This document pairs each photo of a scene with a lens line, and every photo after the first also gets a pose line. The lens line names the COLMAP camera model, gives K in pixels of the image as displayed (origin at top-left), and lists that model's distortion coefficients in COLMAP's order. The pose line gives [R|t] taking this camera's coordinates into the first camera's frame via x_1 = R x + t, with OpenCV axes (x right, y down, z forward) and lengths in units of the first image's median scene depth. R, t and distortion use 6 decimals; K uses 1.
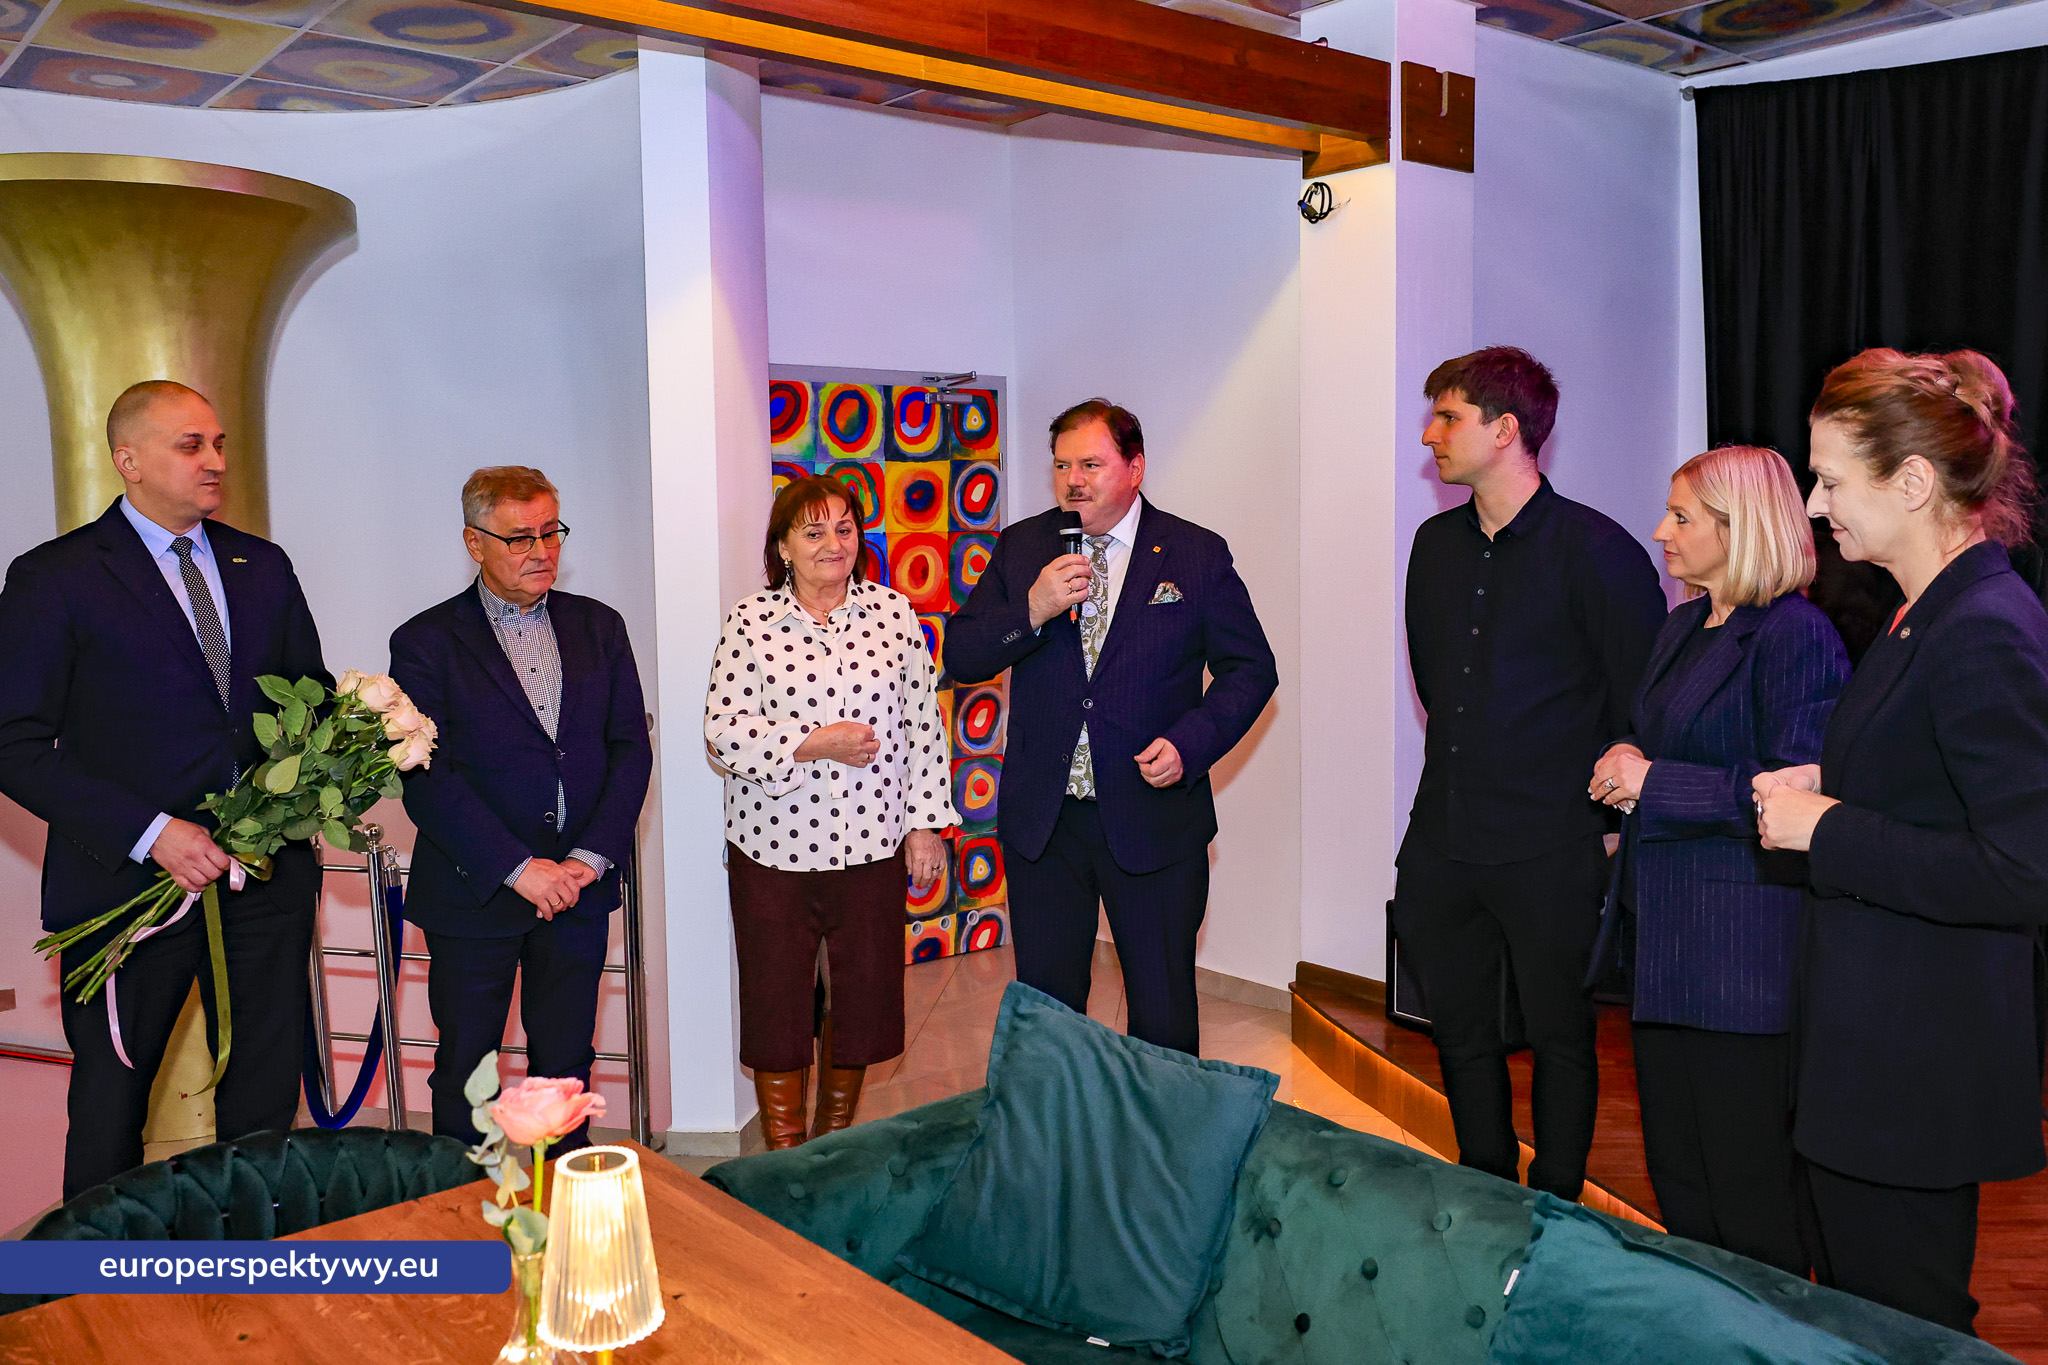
lens RADIAL K [[1584.8, 0, 1024.0], [0, 1584.8, 682.5], [0, 0, 1]] dist [-0.004157, 0.006791]
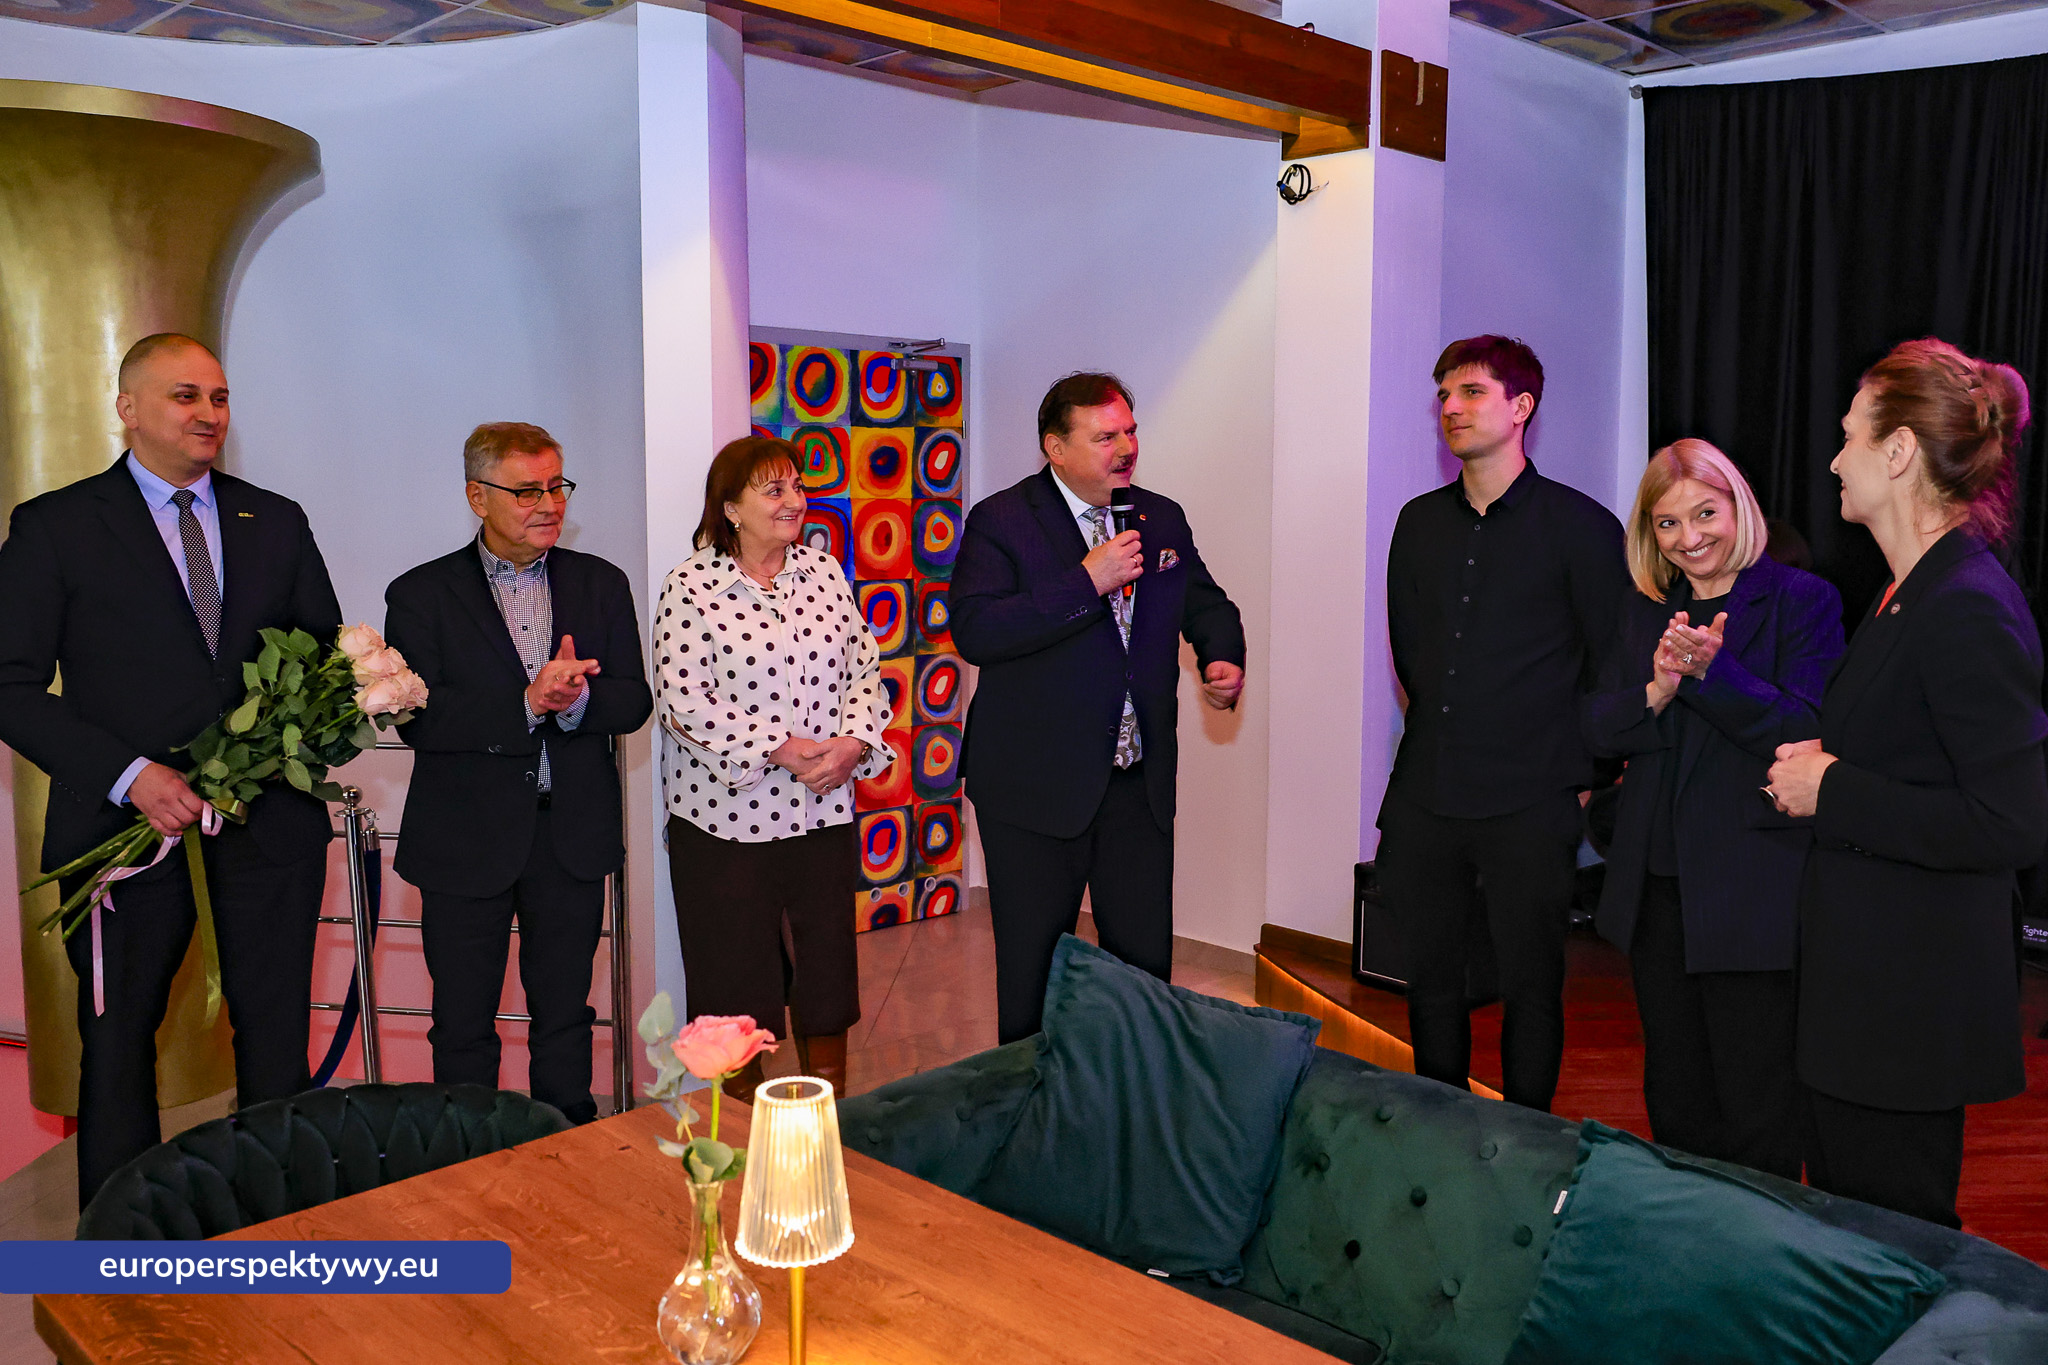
lens RADIAL K [[1632.8, 0, 1024.0], [0, 1632.8, 682.5], [0, 0, 1]] dist [0.004851, -0.005962]
pose [[0.994947, 0.009518, 0.099951, -0.106438], [-0.011149, 0.999814, 0.015768, 0.005197], [-0.099783, -0.016803, 0.994867, -0.044787]]
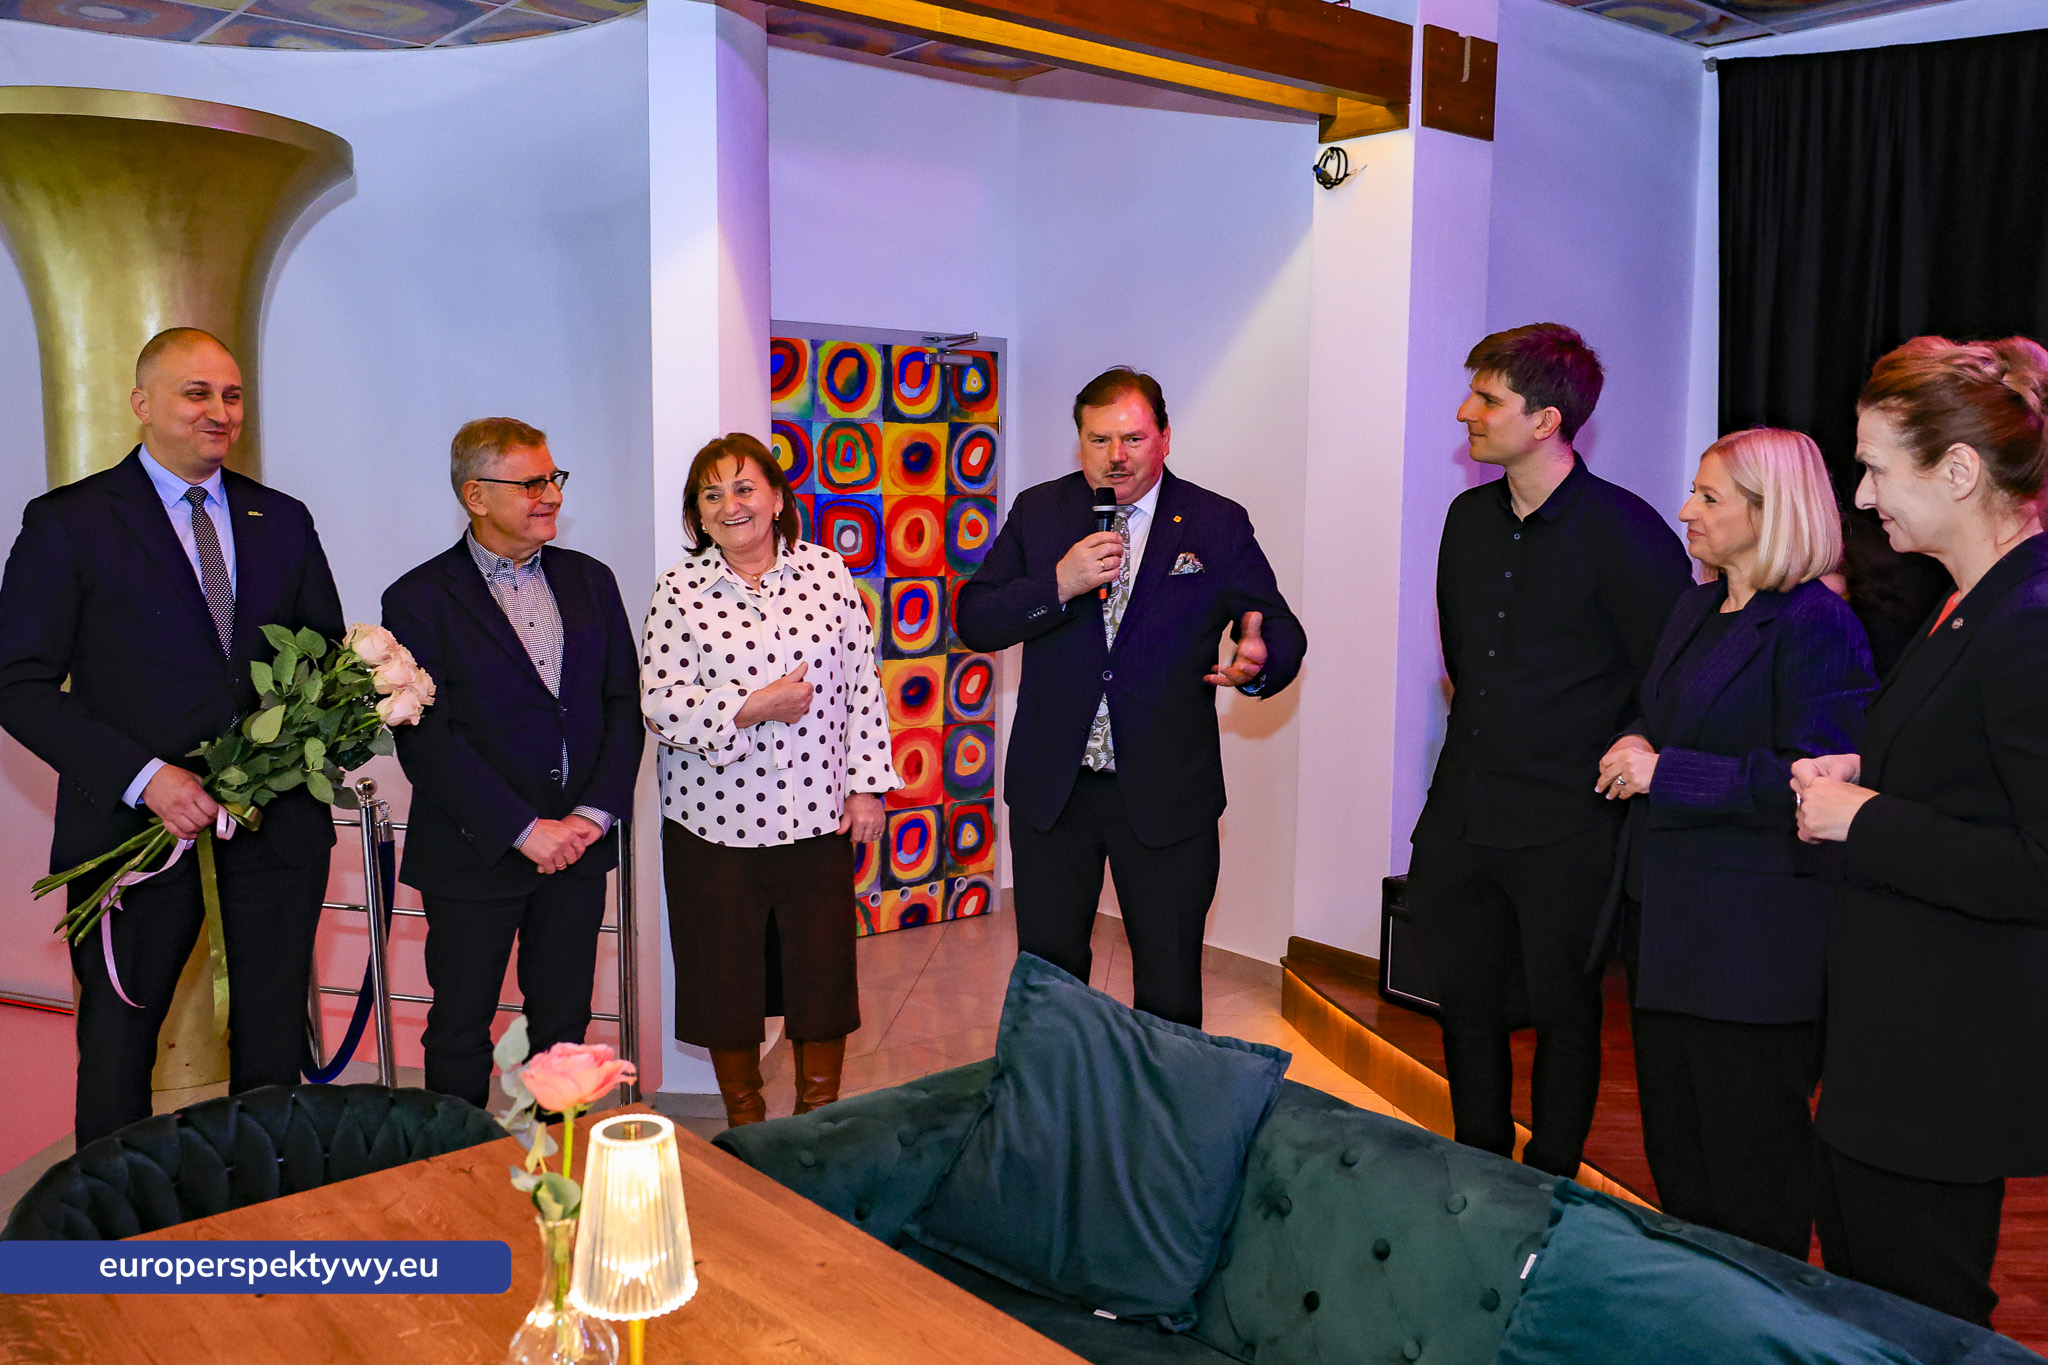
lens RADIAL K [[1592.1, 0, 991.3], [0, 1592.1, 689.8], [0, 0, 1]] dist [-0.001861, 0.004648]
pose [[0.999742, 0.022546, 0.002643, -0.025203], [-0.022611, 0.999355, 0.027898, -0.002697], [-0.002013, -0.027951, 0.999607, 0.005349]]
